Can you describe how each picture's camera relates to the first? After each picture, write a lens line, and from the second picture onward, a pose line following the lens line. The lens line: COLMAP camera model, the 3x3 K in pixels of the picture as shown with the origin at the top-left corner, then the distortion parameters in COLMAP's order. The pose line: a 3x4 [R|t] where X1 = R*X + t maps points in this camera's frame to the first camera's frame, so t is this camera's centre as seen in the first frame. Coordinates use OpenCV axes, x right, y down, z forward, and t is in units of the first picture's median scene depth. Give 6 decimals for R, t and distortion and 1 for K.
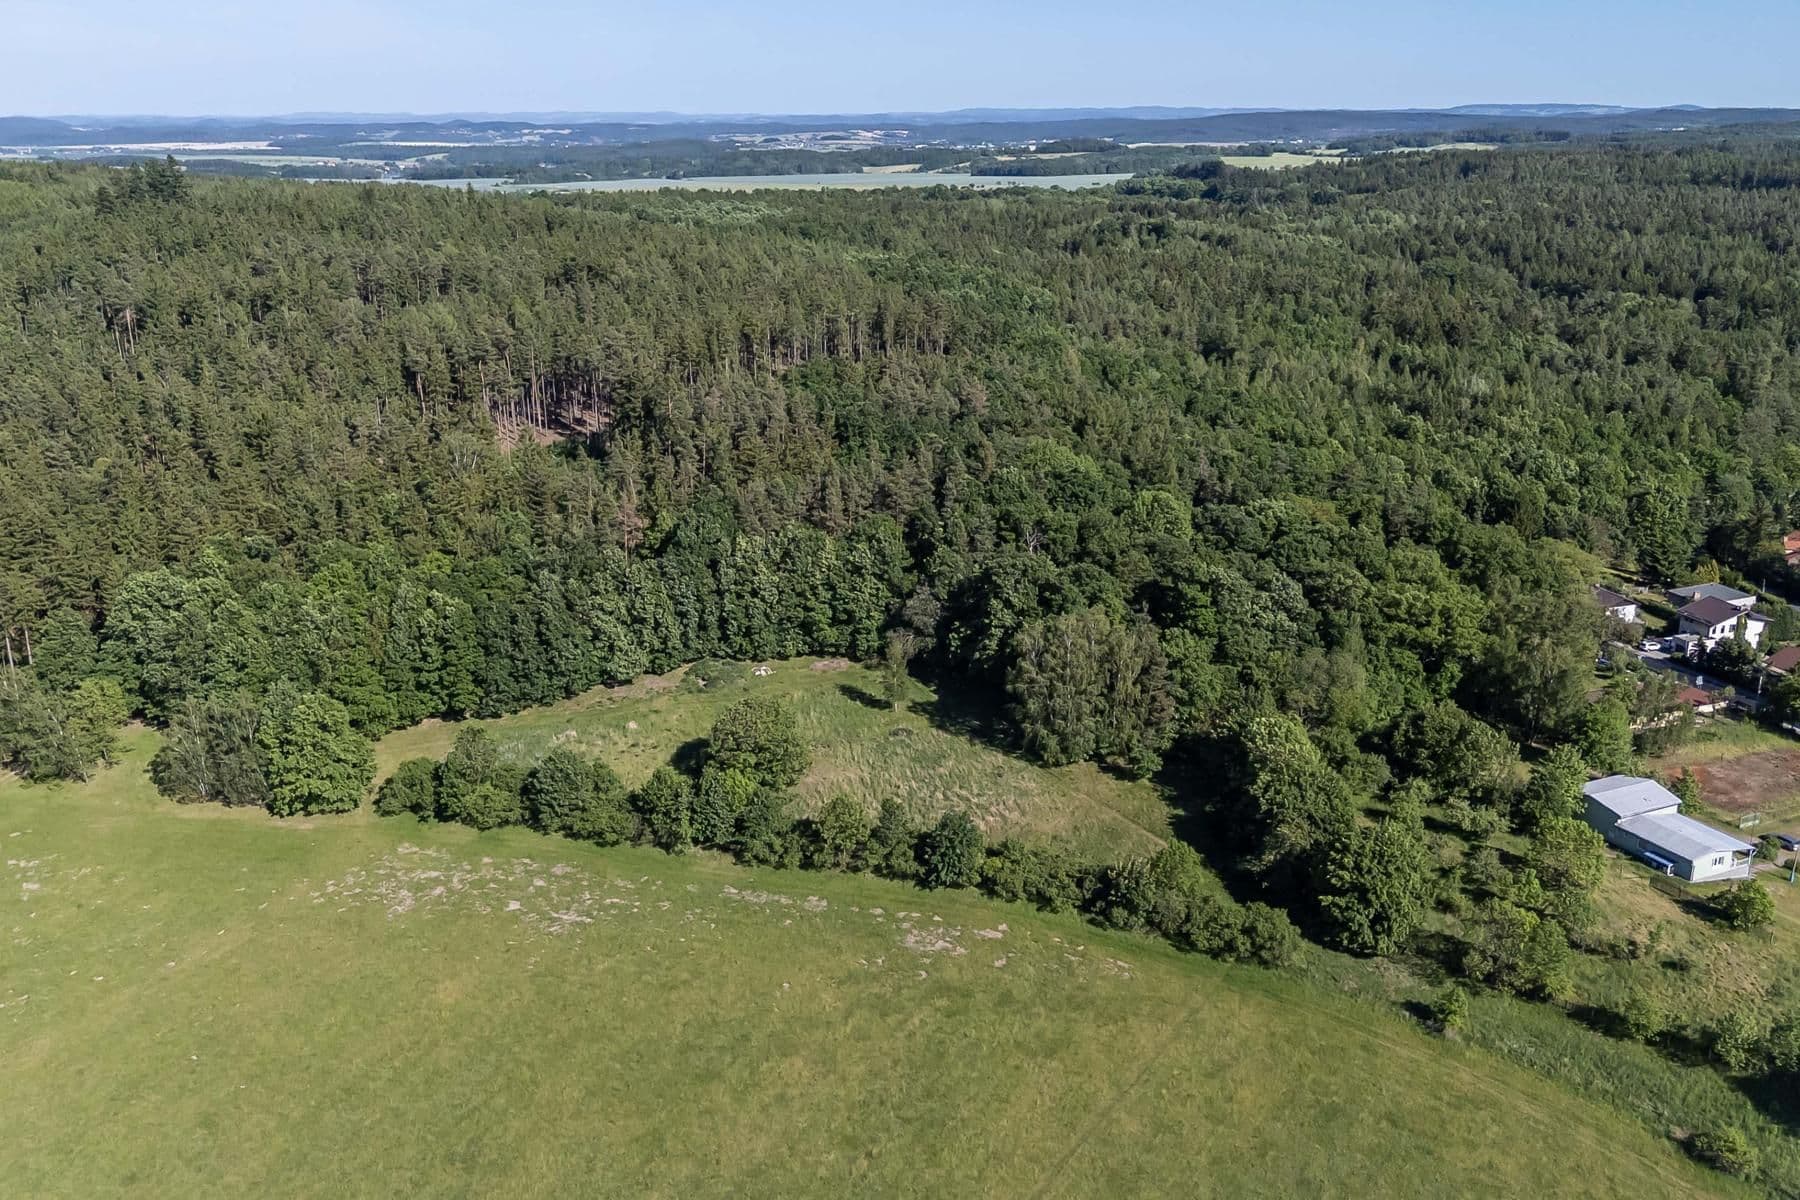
lens RADIAL K [[1571.4, 0, 901.9], [0, 1571.4, 597.2], [0, 0, 1]] dist [0.083963, -0.094254]
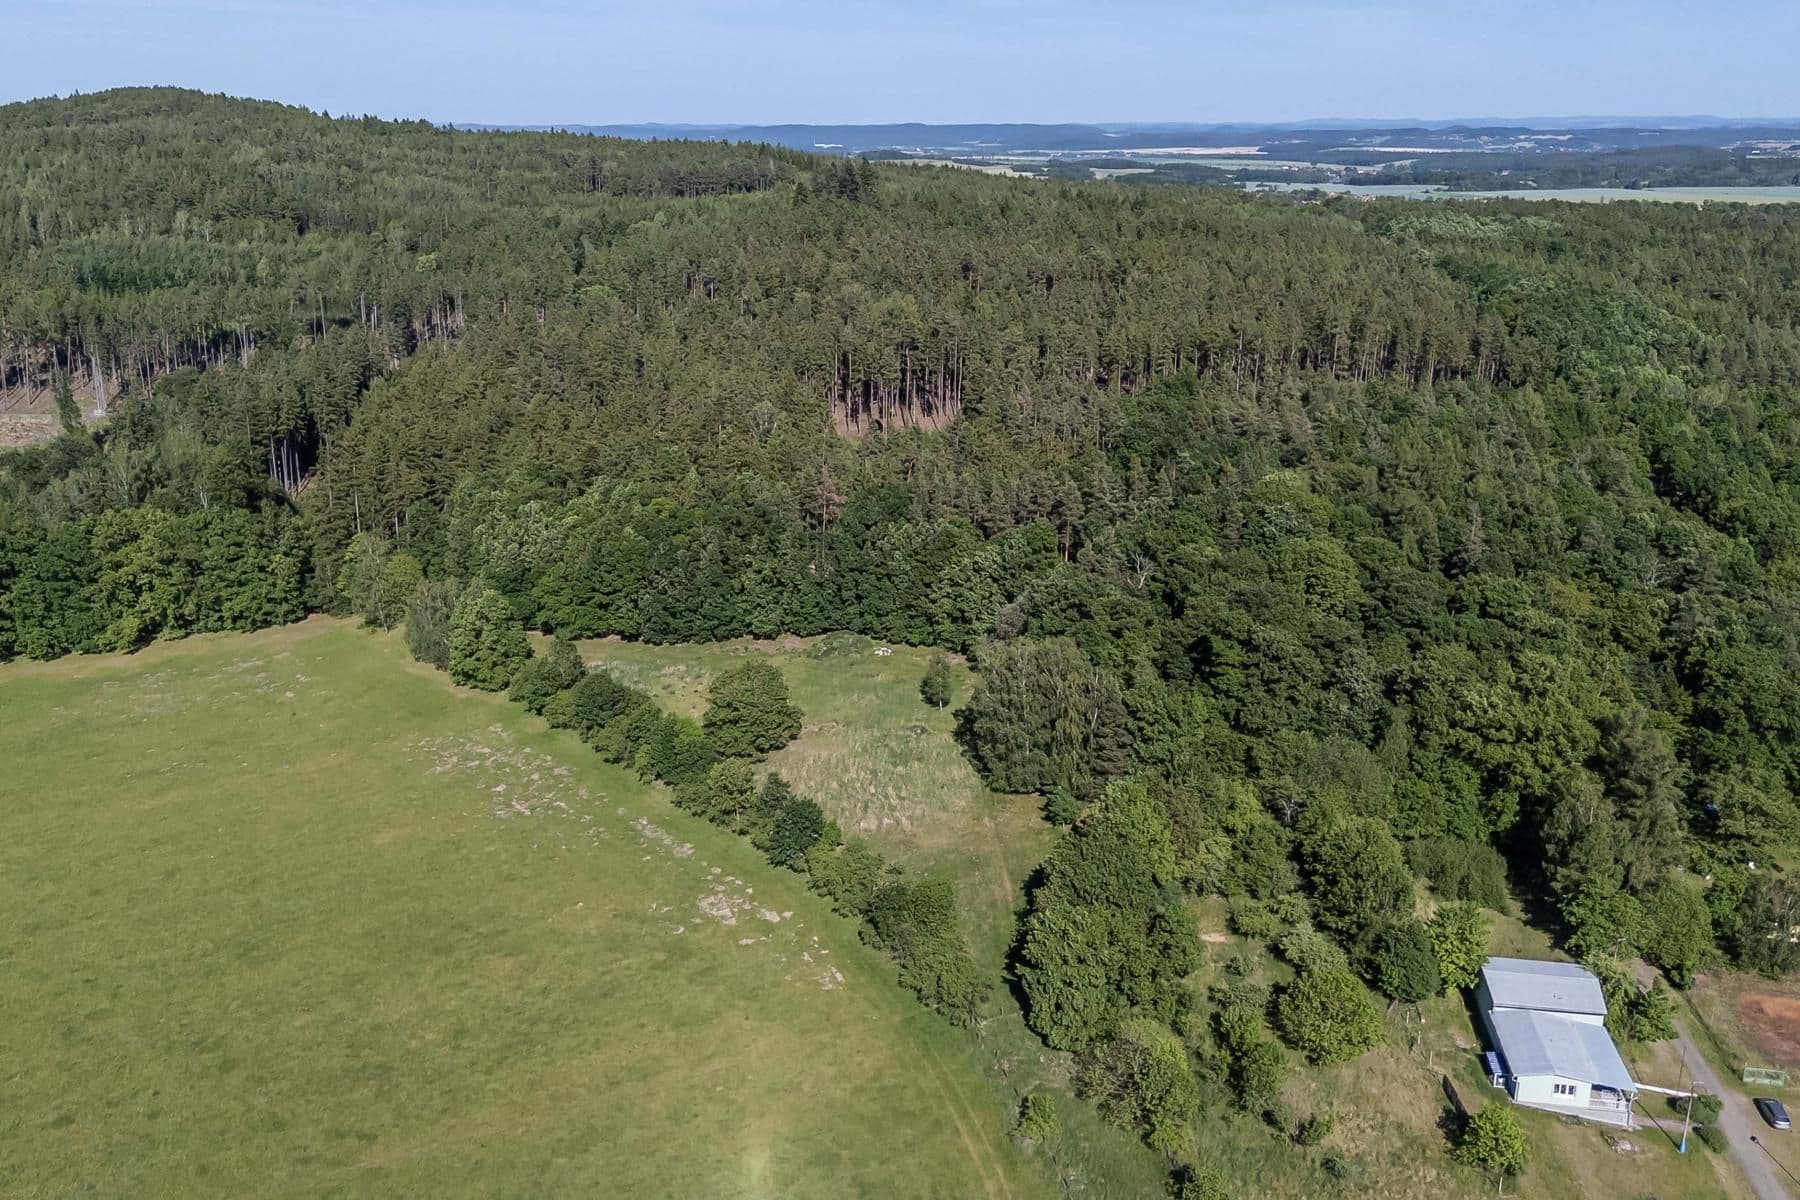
lens RADIAL K [[1571.4, 0, 904.2], [0, 1571.4, 596.8], [0, 0, 1]] dist [0.083963, -0.094254]
pose [[0.829966, 0.168311, -0.531815, 0.505480], [-0.170202, 0.984339, 0.045906, -0.042042], [0.531213, 0.052416, 0.845615, 0.131447]]
